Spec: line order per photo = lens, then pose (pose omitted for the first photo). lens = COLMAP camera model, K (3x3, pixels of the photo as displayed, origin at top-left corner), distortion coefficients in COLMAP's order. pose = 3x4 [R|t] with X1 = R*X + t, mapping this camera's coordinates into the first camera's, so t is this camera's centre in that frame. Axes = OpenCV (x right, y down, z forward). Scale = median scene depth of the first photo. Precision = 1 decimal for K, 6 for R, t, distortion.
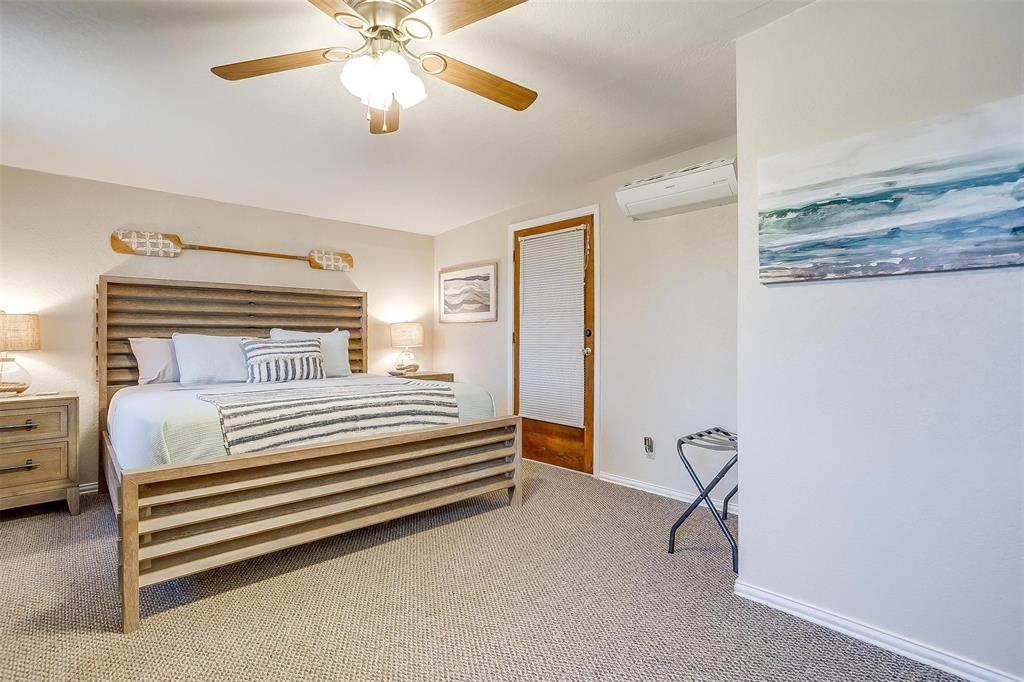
lens RADIAL K [[499.5, 0, 513.7], [0, 499.5, 337.6], [0, 0, 1]] dist [-0.050698, 0.023005]
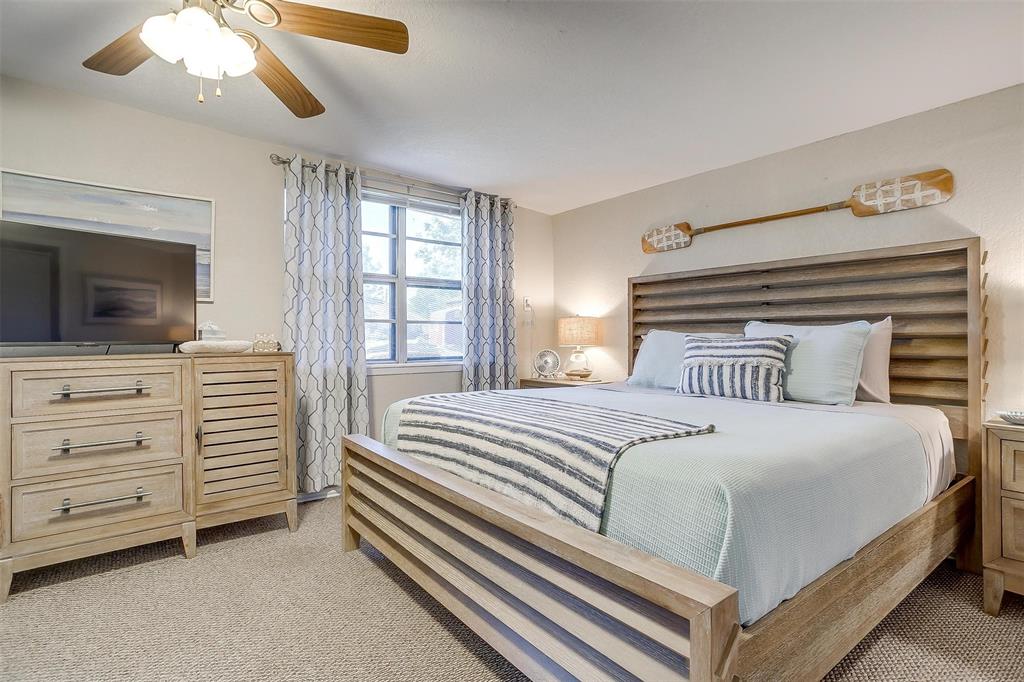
lens RADIAL K [[499.5, 0, 520.8], [0, 499.5, 334.2], [0, 0, 1]] dist [-0.050698, 0.023005]
pose [[-0.091238, -0.003155, -0.995824, 0.310810], [0.003581, 0.999987, -0.003496, 0.001584], [0.995823, -0.003885, -0.091226, 0.933823]]
